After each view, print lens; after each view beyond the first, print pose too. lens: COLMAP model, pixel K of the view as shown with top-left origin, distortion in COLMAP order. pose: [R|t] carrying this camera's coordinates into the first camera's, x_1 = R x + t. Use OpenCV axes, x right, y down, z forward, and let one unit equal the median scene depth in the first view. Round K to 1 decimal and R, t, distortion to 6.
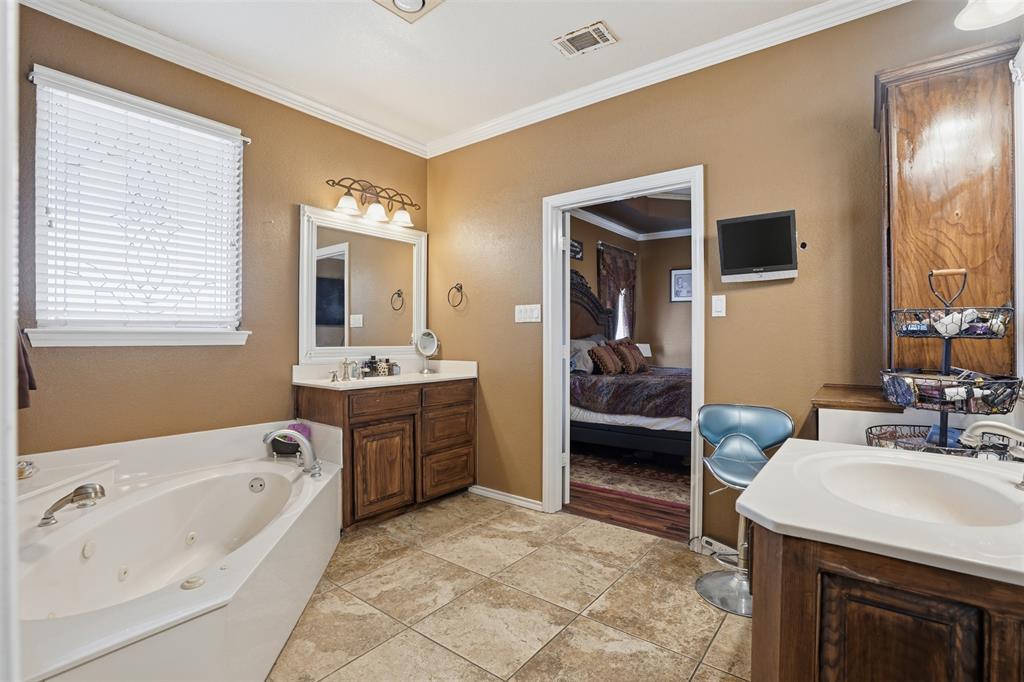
lens RADIAL K [[476.5, 0, 509.5], [0, 476.5, 342.2], [0, 0, 1]] dist [-0.034892, 0.005904]
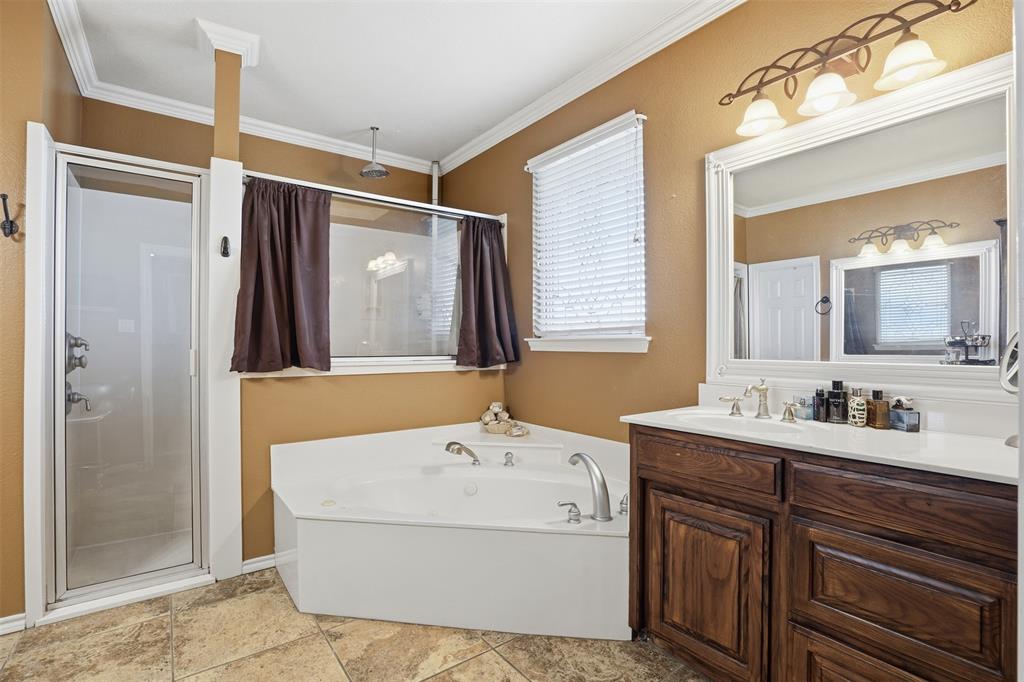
lens RADIAL K [[476.5, 0, 506.2], [0, 476.5, 338.4], [0, 0, 1]] dist [-0.034892, 0.005904]
pose [[-0.262574, -0.009048, -0.964869, 0.327655], [-0.007513, 0.999945, -0.007332, -0.010986], [0.964883, 0.005323, -0.262628, 0.948367]]
